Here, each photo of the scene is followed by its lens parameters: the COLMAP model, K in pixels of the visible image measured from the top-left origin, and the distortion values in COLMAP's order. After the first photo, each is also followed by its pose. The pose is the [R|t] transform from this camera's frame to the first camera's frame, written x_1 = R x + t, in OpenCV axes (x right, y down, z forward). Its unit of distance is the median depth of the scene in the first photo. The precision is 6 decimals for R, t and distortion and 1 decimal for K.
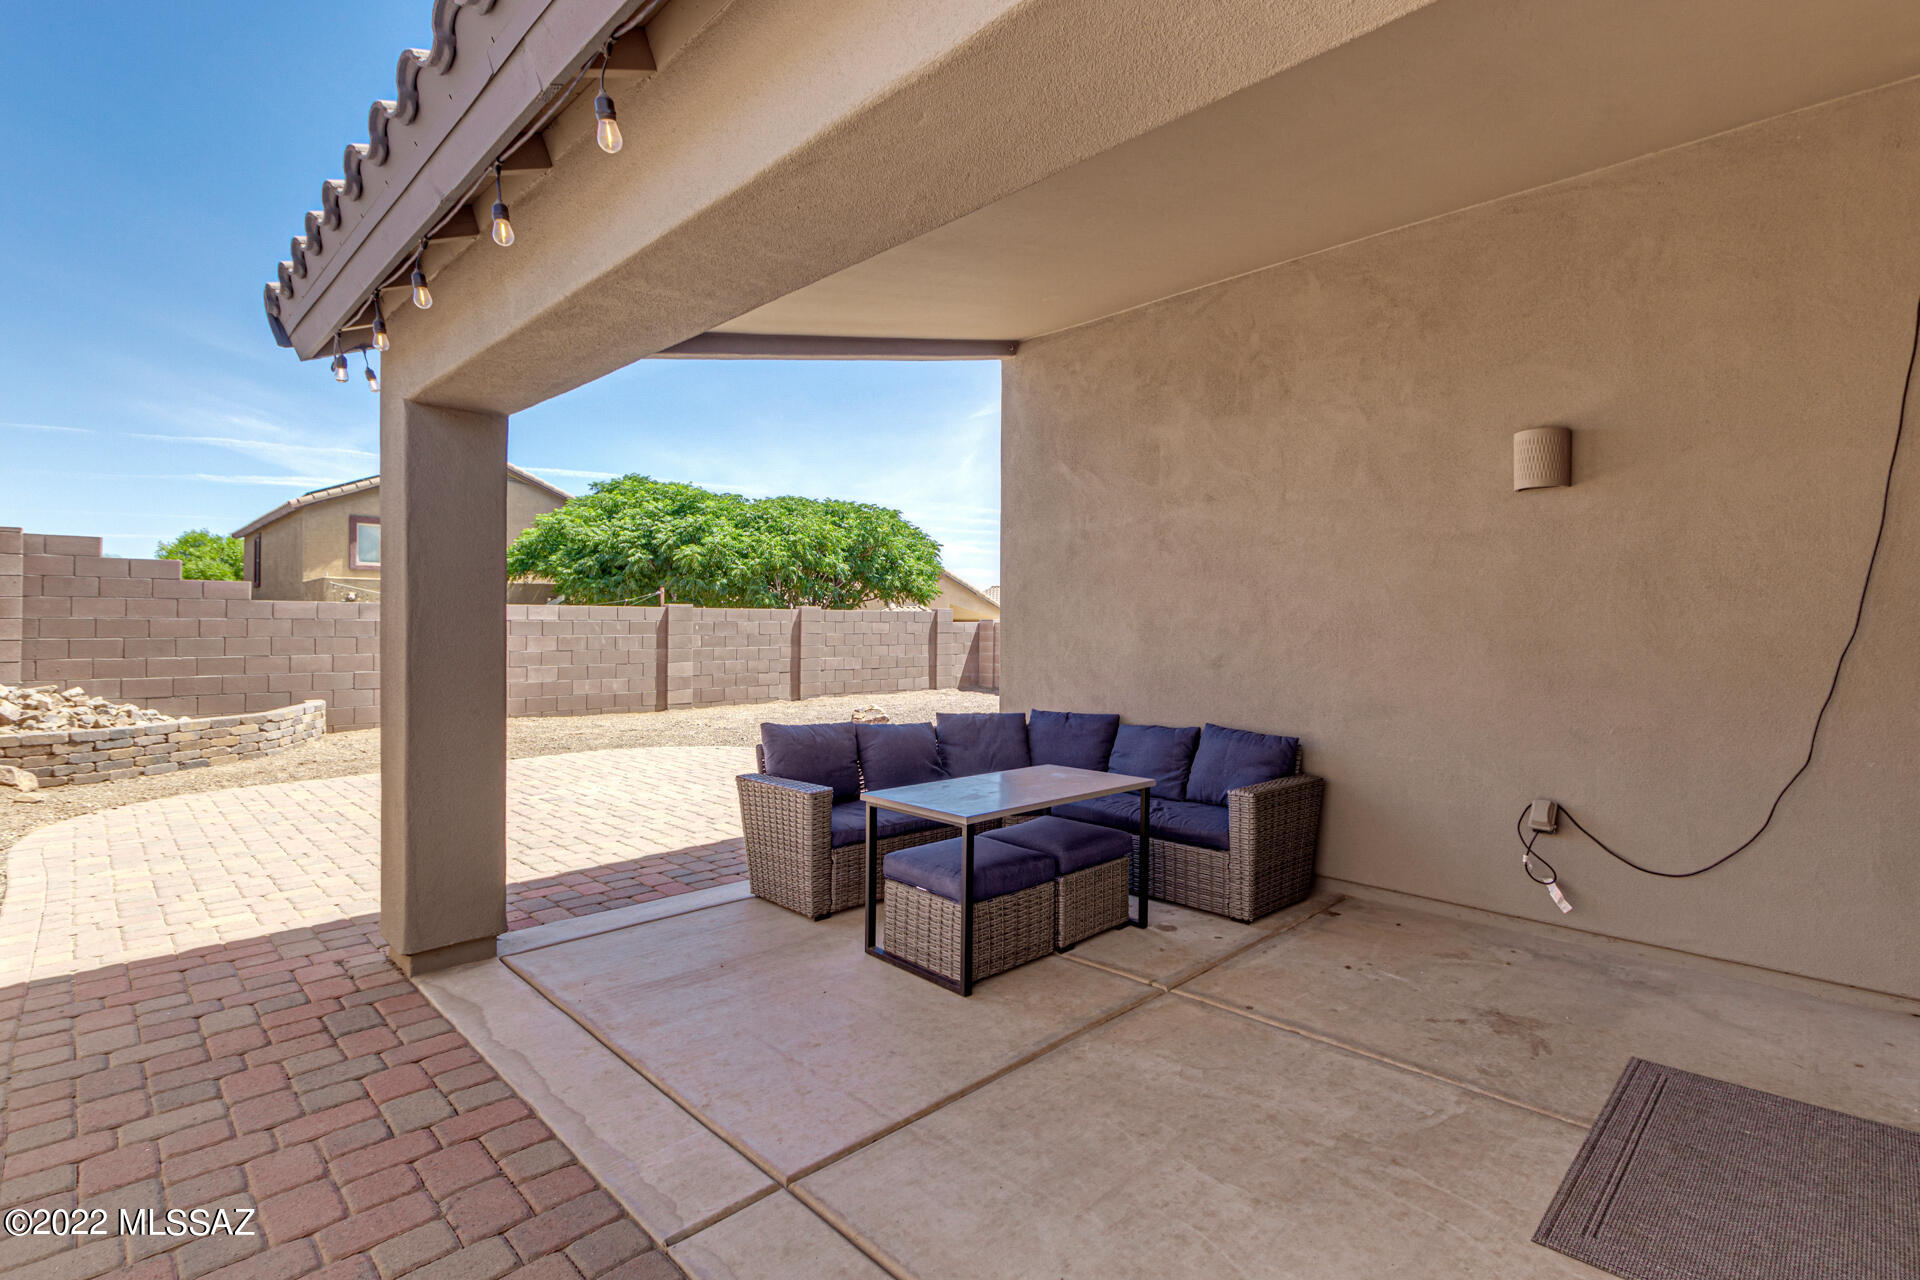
lens RADIAL K [[900.1, 0, 957.5], [0, 900.1, 641.1], [0, 0, 1]] dist [0.002865, -0.000278]
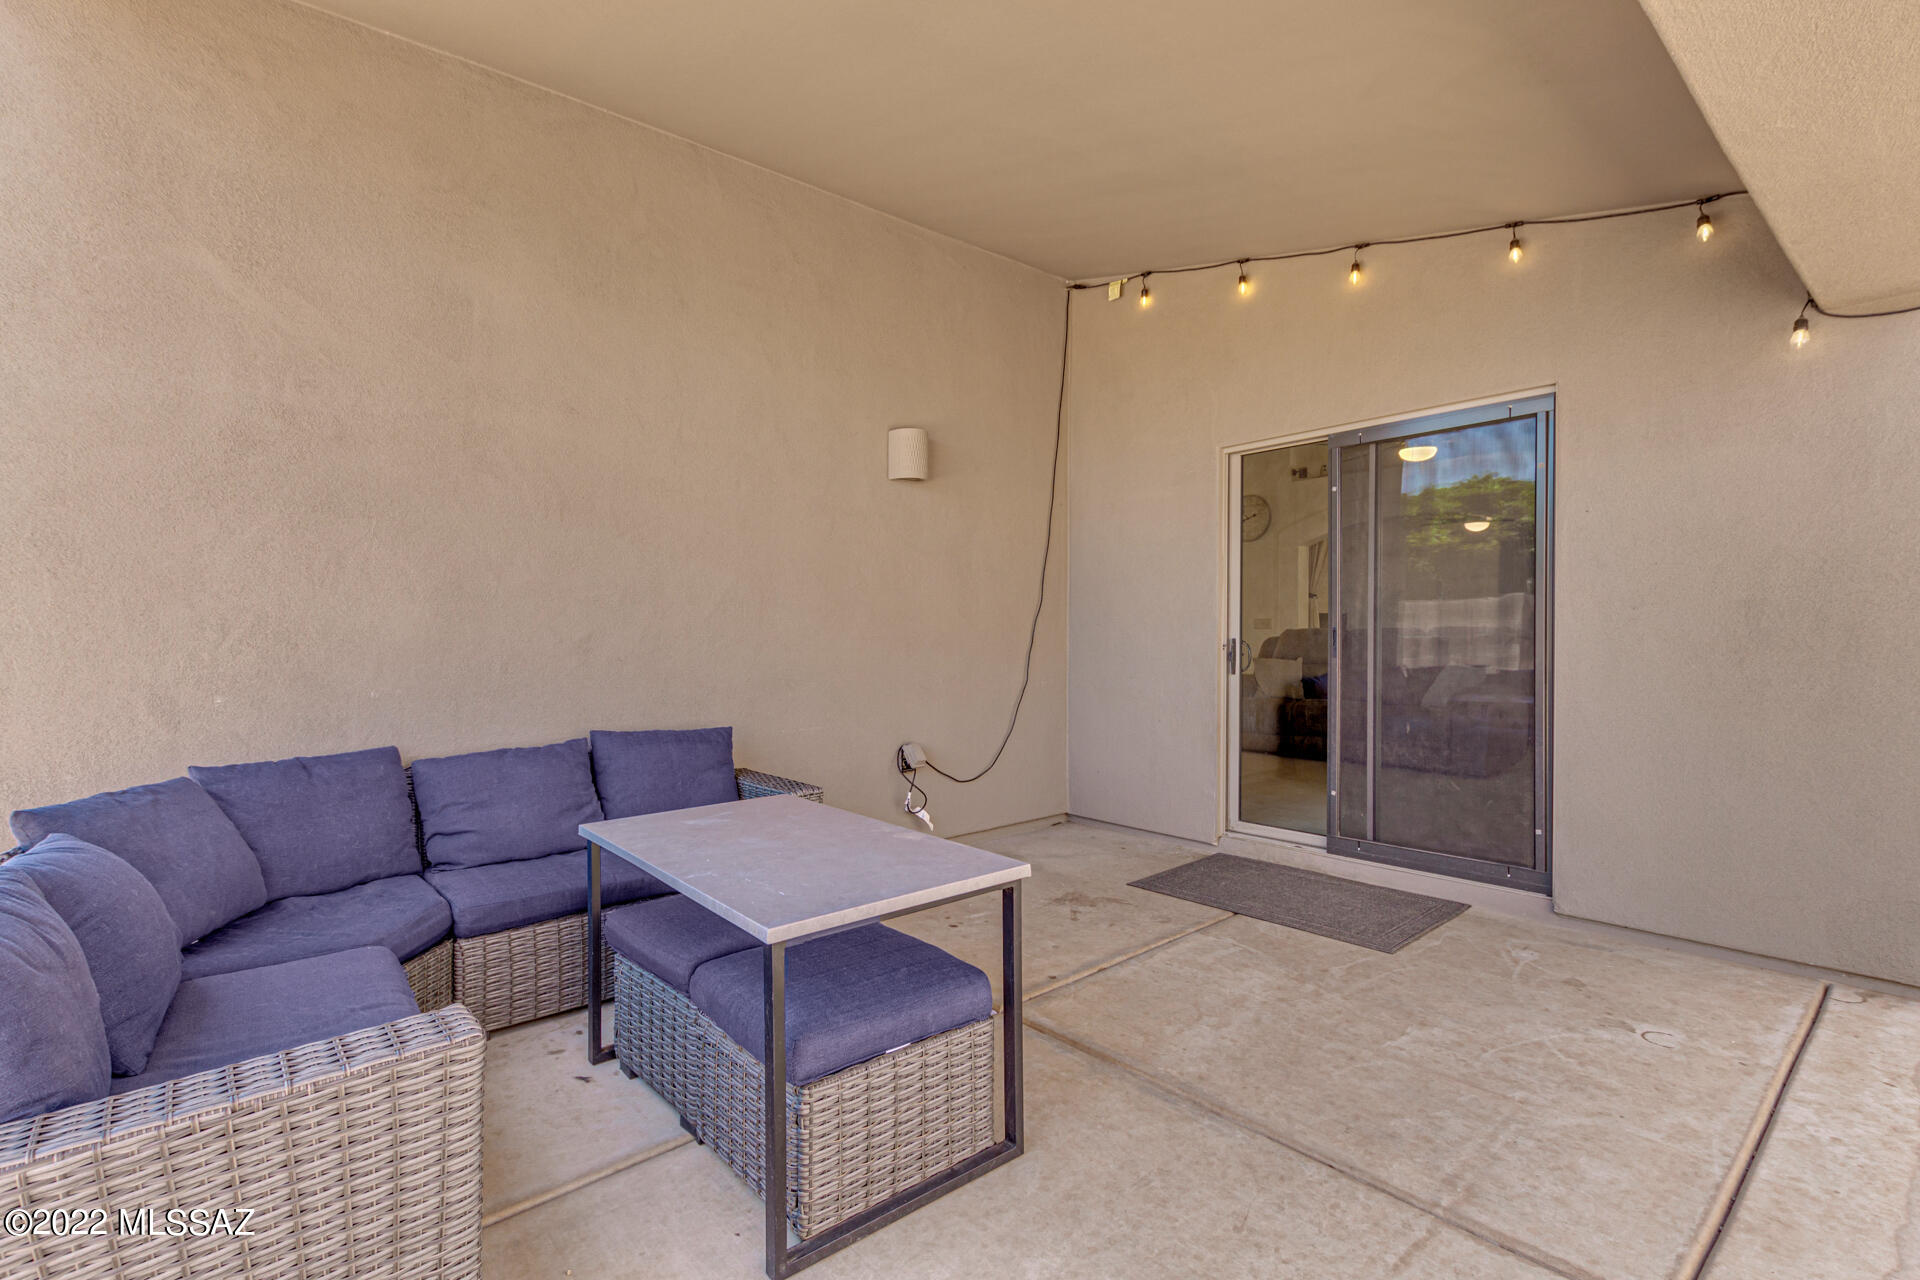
lens RADIAL K [[893.5, 0, 968.7], [0, 893.5, 645.8], [0, 0, 1]] dist [0.016021, 0.000342]
pose [[0.050660, -0.023425, 0.998441, -0.669403], [0.030392, 0.999298, 0.021903, 0.030075], [-0.998253, 0.029235, 0.051336, 1.095817]]
